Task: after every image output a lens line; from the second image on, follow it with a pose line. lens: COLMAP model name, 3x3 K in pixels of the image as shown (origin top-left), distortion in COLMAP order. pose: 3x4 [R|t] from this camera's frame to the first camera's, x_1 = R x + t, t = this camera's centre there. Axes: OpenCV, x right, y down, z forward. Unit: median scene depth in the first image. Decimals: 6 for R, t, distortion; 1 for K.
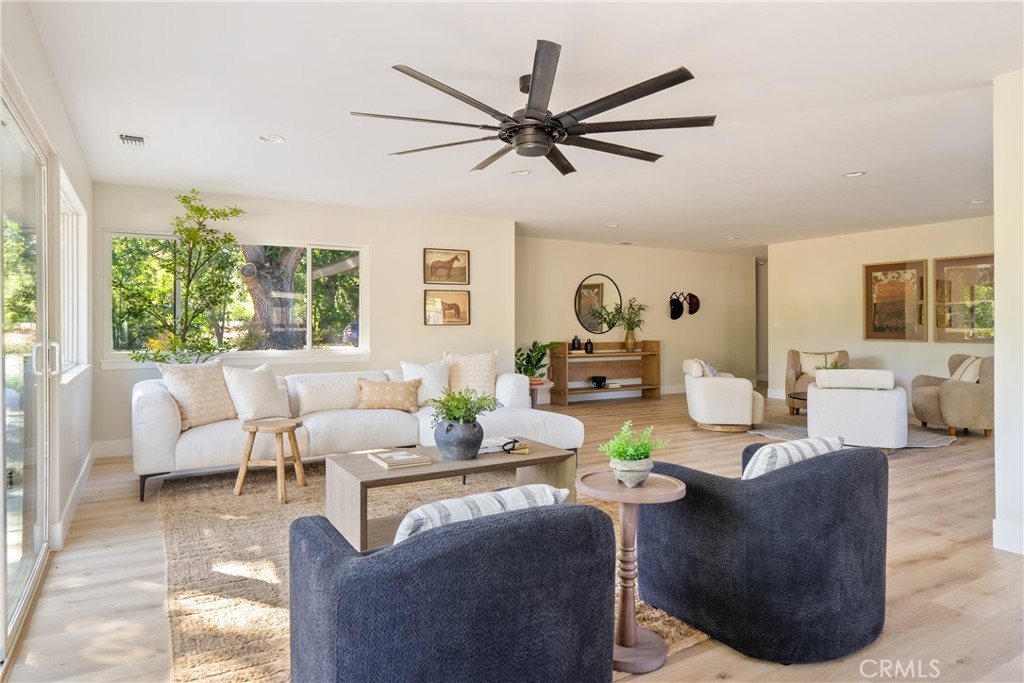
lens RADIAL K [[604.7, 0, 516.1], [0, 604.7, 321.2], [0, 0, 1]] dist [-0.000907, 0.000289]
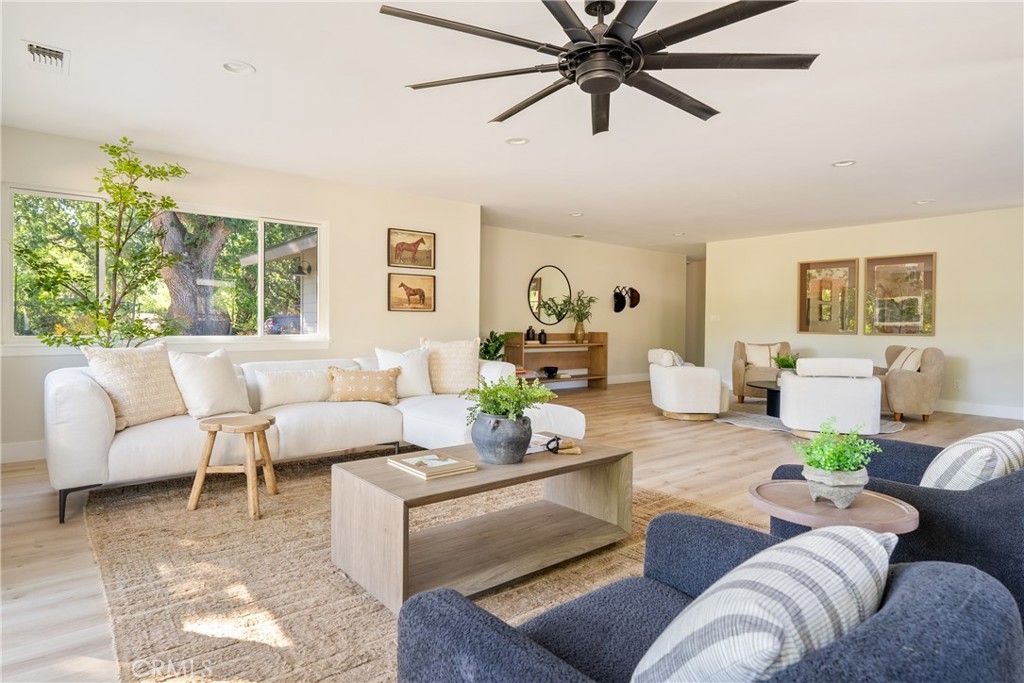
lens RADIAL K [[559.2, 0, 514.7], [0, 559.2, 328.2], [0, 0, 1]] dist [-0.001278, 0.002142]
pose [[0.988801, 0.010277, 0.148884, -0.090555], [-0.012969, 0.999769, 0.017120, 0.016512], [-0.148674, -0.018859, 0.988706, 0.123003]]
